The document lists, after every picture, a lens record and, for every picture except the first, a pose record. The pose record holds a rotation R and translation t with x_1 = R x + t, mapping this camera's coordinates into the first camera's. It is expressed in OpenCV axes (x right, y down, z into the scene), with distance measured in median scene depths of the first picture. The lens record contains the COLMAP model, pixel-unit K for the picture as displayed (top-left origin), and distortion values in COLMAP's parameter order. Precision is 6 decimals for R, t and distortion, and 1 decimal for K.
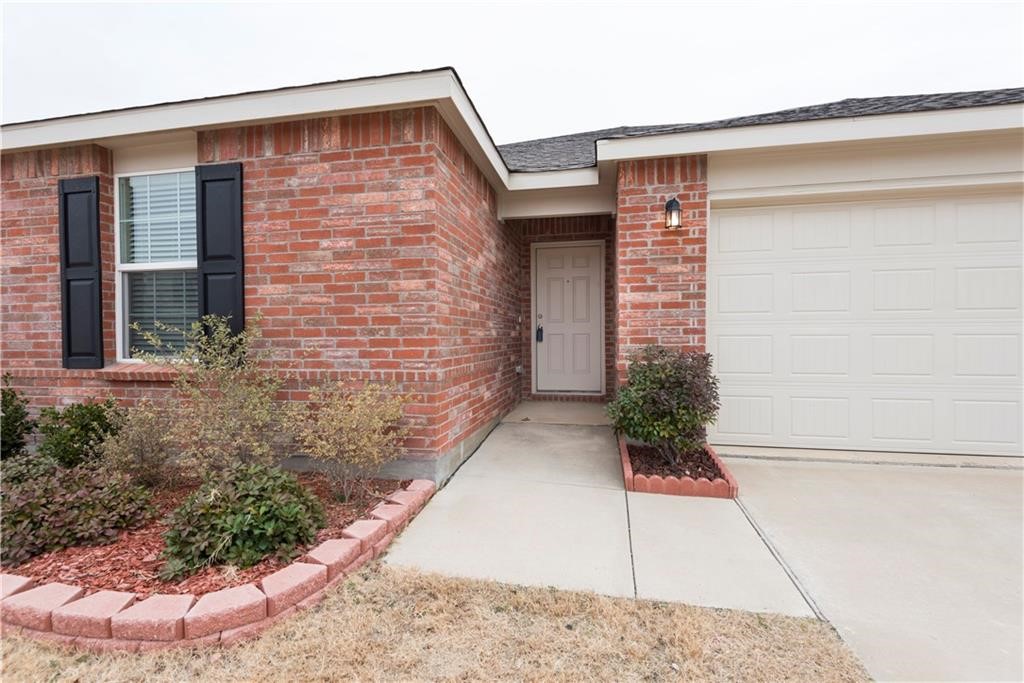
lens RADIAL K [[455.7, 0, 507.6], [0, 455.7, 349.9], [0, 0, 1]] dist [0.003651, 0.000006]
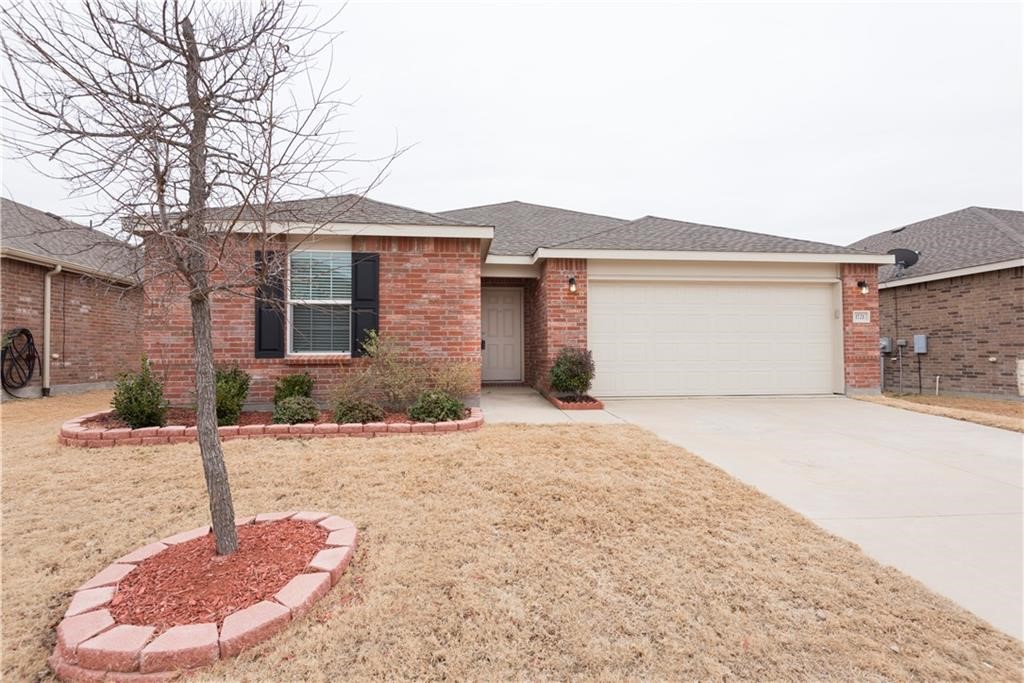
lens RADIAL K [[455.7, 0, 507.6], [0, 455.7, 349.9], [0, 0, 1]] dist [0.003651, 0.000006]
pose [[0.953577, 0.005009, 0.301109, -0.639410], [0.007222, 0.999194, -0.039491, 0.092980], [-0.301064, 0.039832, 0.952772, -1.036890]]
